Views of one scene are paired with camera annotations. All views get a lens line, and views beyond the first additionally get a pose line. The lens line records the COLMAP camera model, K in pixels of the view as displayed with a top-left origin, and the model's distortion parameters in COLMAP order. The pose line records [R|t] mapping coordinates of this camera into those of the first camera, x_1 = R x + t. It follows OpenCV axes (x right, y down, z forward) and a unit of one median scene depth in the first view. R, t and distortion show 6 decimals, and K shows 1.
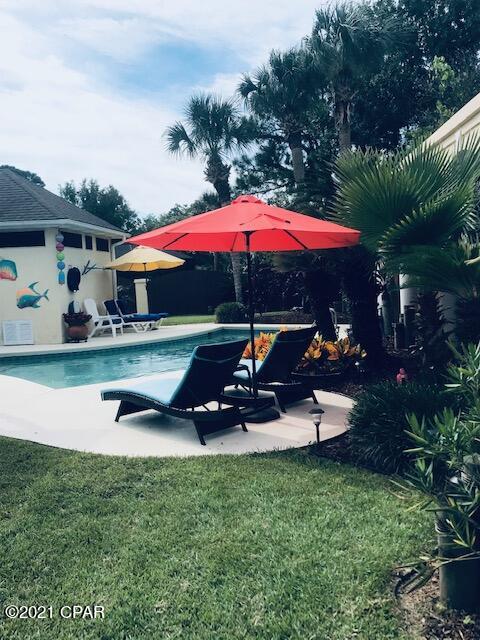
lens RADIAL K [[612.2, 0, 240.0], [0, 612.2, 320.0], [0, 0, 1]] dist [0.001733, -0.000820]
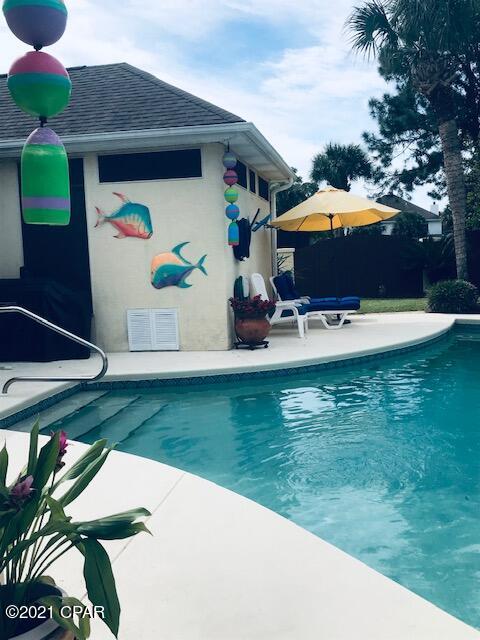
lens RADIAL K [[612.2, 0, 240.0], [0, 612.2, 320.0], [0, 0, 1]] dist [0.001733, -0.000820]
pose [[0.993894, 0.010274, -0.109862, -0.214863], [-0.006478, 0.999371, 0.034853, -0.009609], [0.110151, -0.033928, 0.993336, 0.431238]]
